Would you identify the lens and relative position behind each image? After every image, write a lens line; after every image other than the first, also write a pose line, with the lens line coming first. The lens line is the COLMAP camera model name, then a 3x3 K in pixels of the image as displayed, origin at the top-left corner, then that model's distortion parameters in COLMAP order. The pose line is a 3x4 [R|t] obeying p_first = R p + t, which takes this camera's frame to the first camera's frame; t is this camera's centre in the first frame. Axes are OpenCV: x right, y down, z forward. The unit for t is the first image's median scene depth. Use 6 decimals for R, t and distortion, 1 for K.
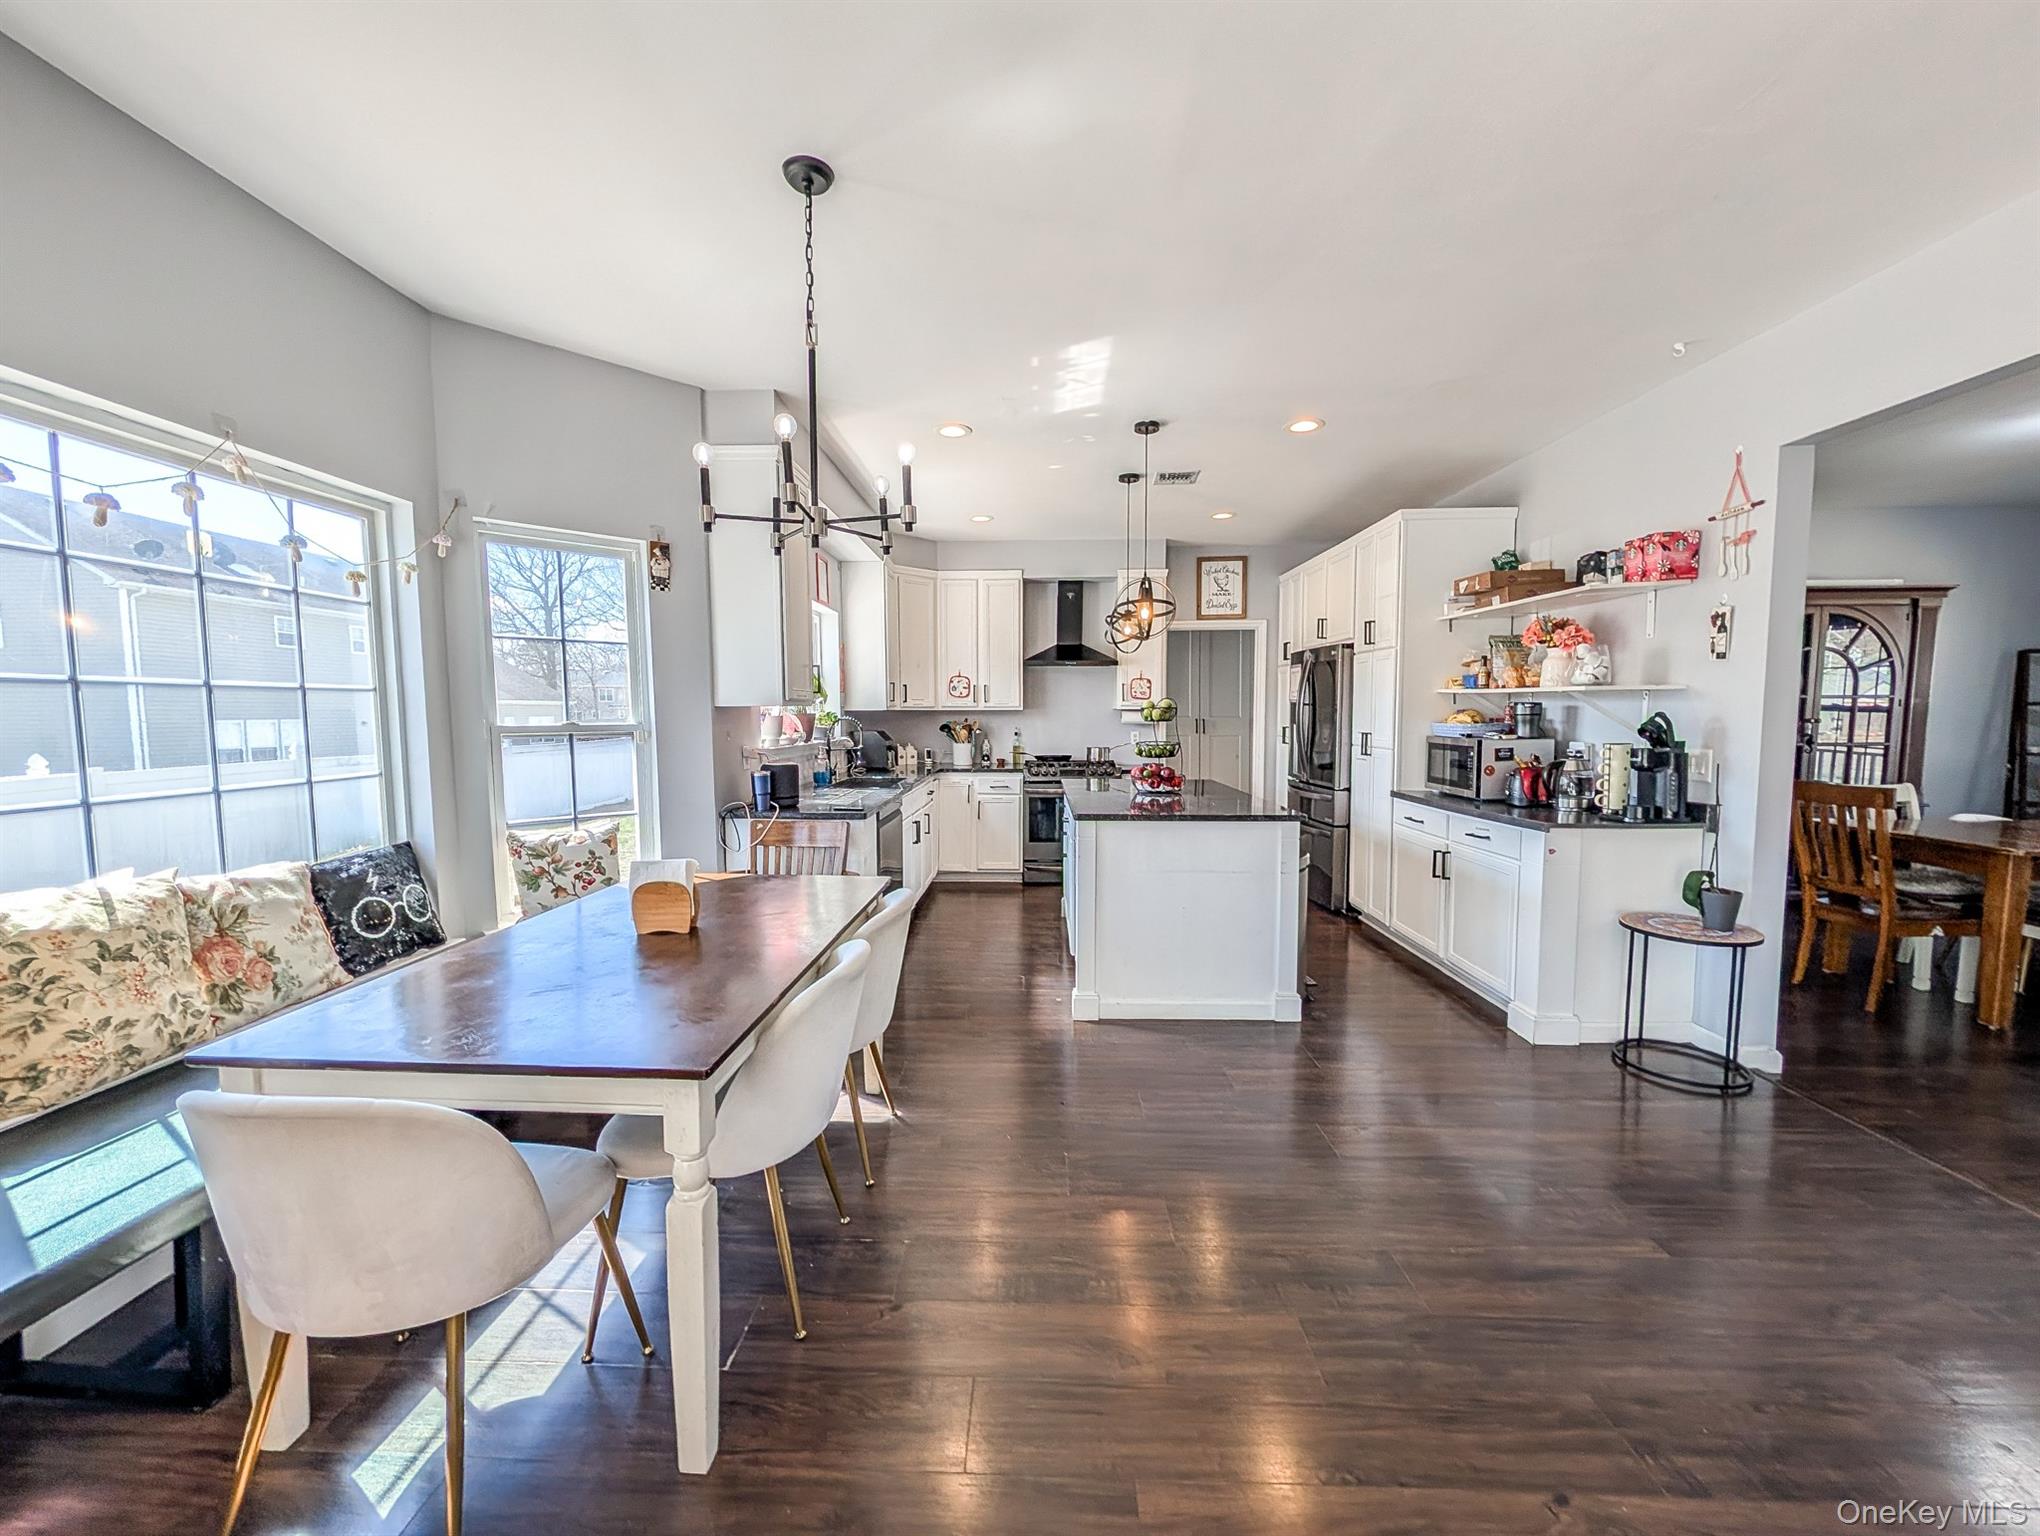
lens RADIAL K [[795.3, 0, 1000.3], [0, 795.3, 778.3], [0, 0, 1]] dist [0.000223, 0.000679]
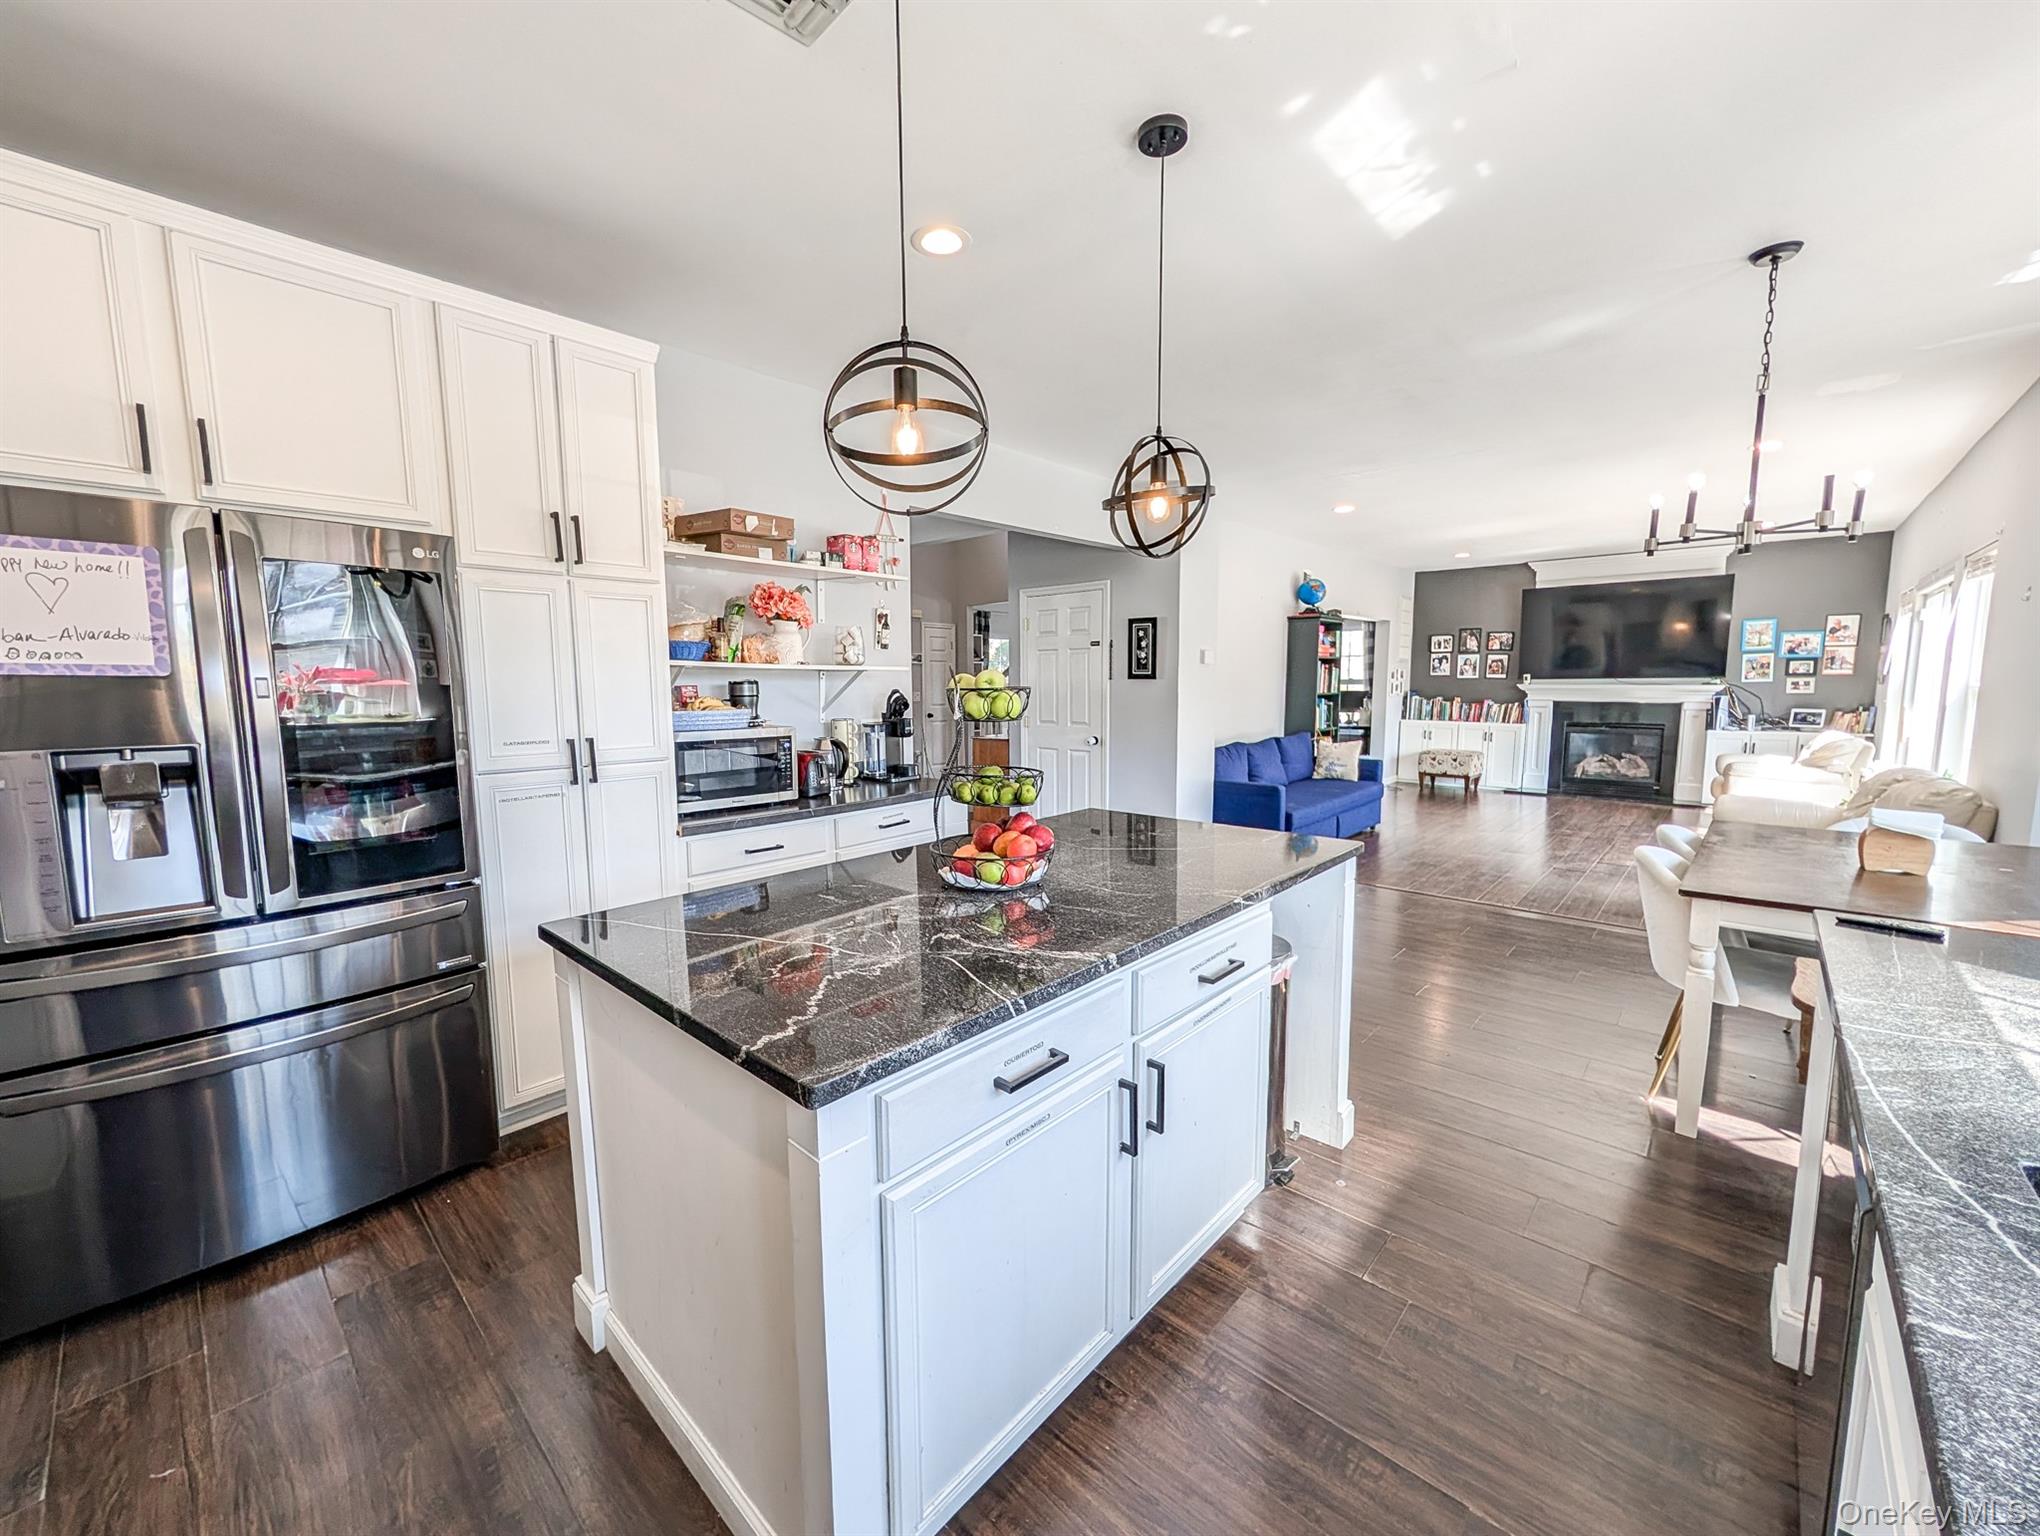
lens RADIAL K [[795.3, 0, 1013.0], [0, 795.3, 768.7], [0, 0, 1]] dist [0.000223, 0.000679]
pose [[-0.759922, -0.064382, 0.646818, -0.083737], [0.065391, 0.982463, 0.174616, -0.116547], [-0.646717, 0.174991, -0.742385, 1.276616]]
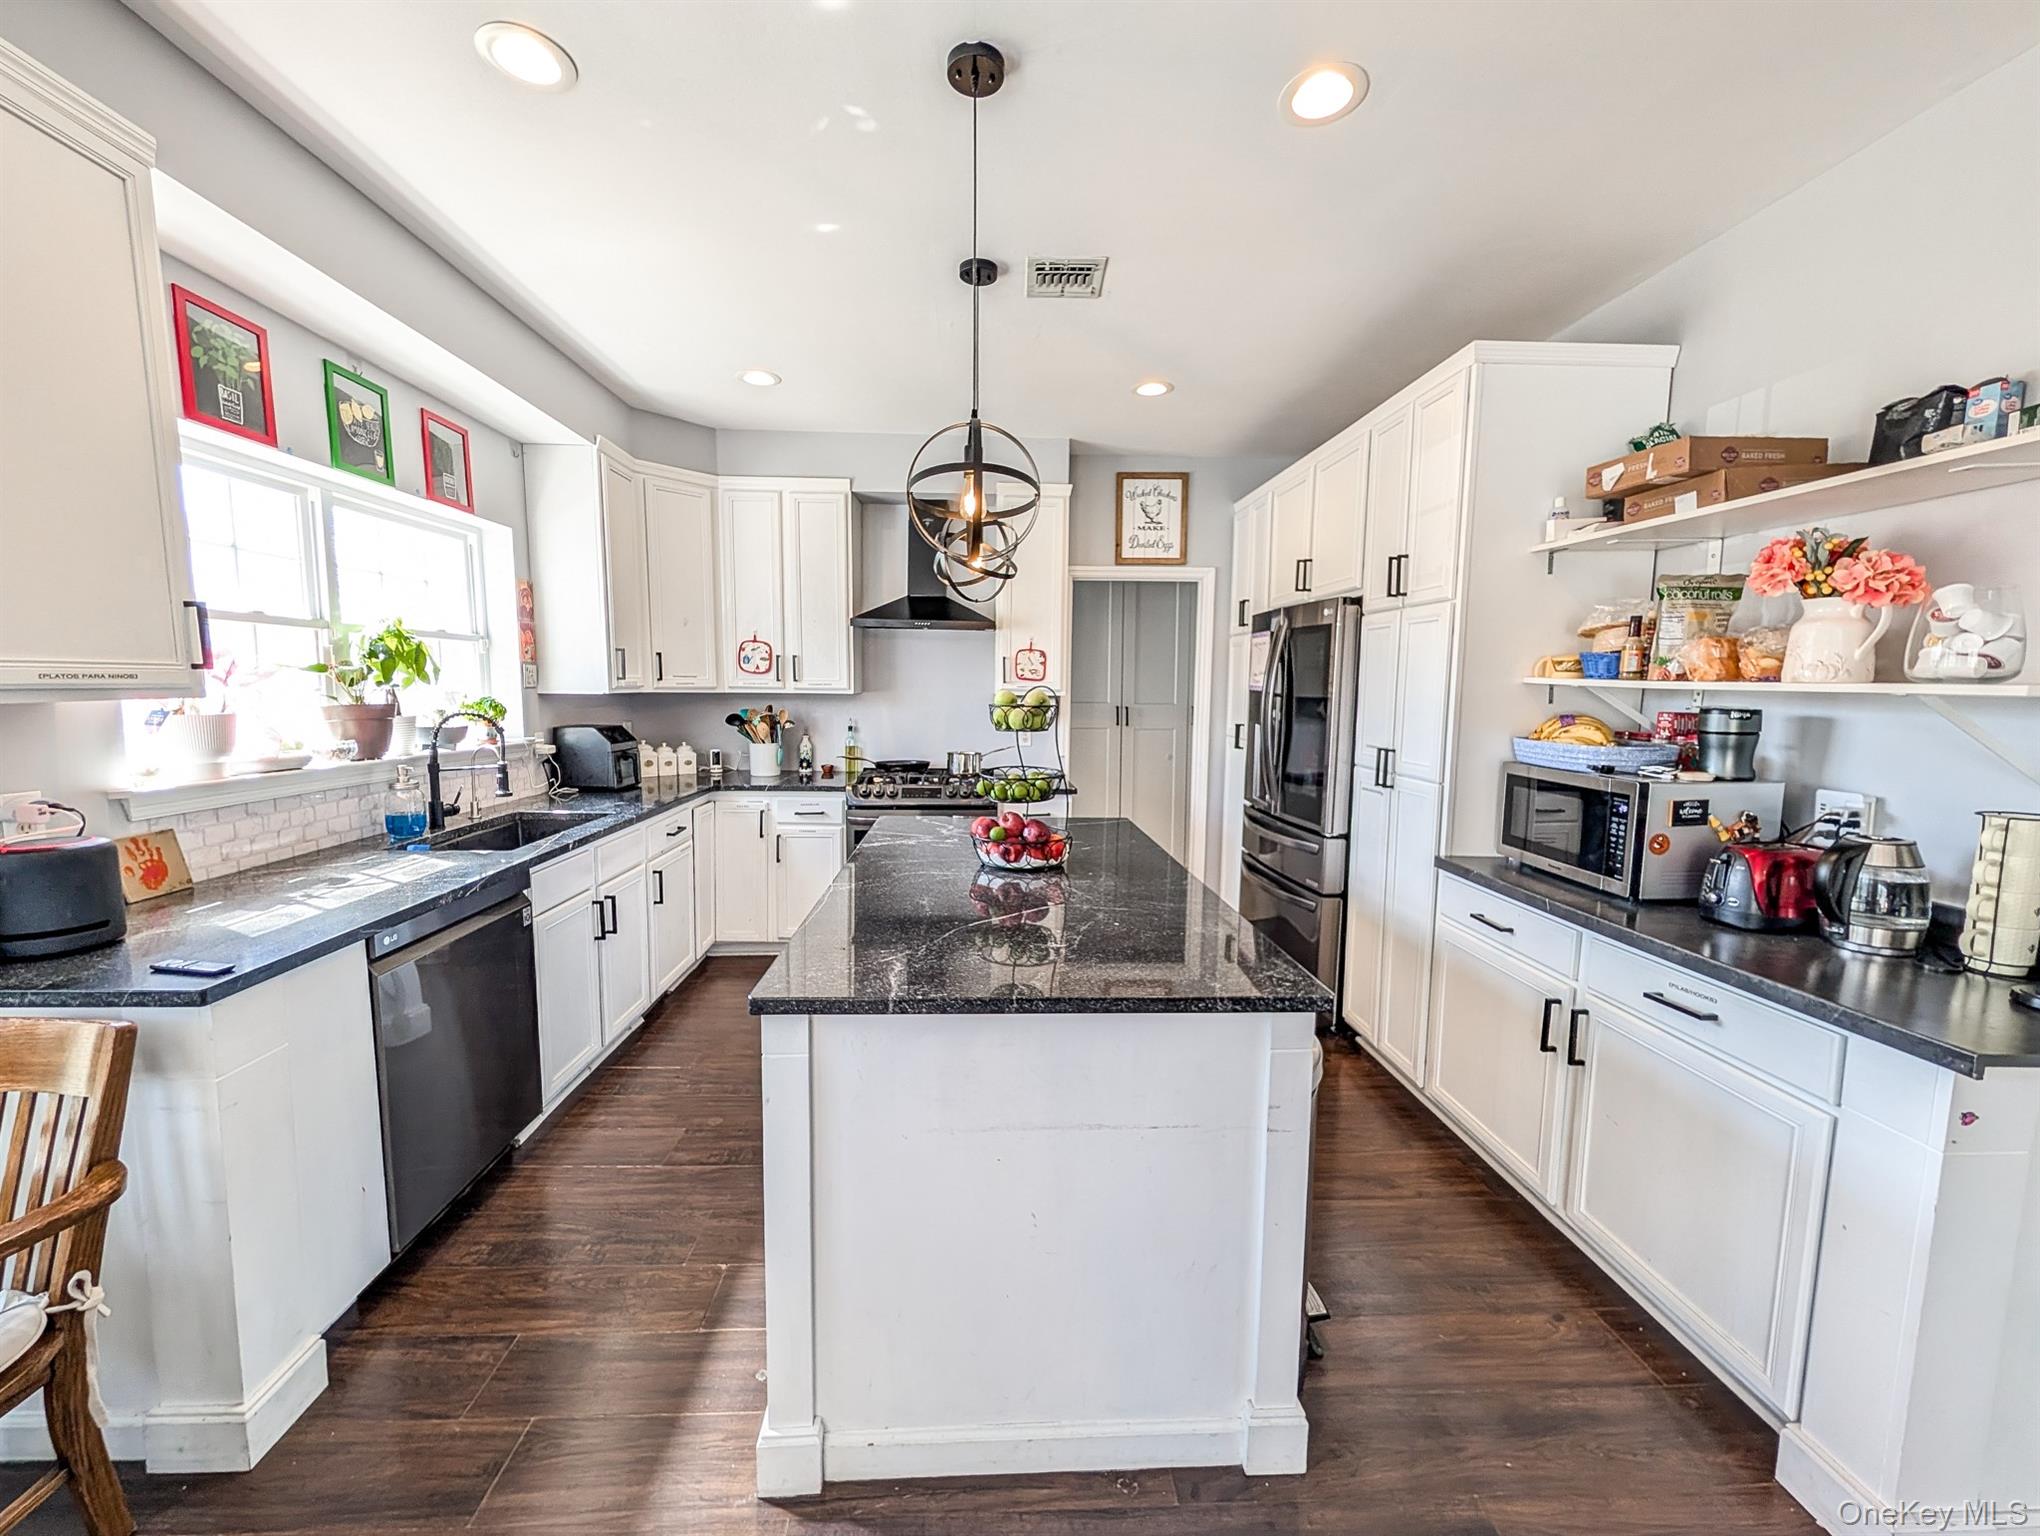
lens RADIAL K [[795.3, 0, 1000.0], [0, 795.3, 772.7], [0, 0, 1]] dist [0.000223, 0.000679]
pose [[0.996970, 0.005830, 0.077566, 0.140076], [-0.008105, 0.999545, 0.029043, -0.057813], [-0.077361, -0.029584, 0.996564, 0.465732]]
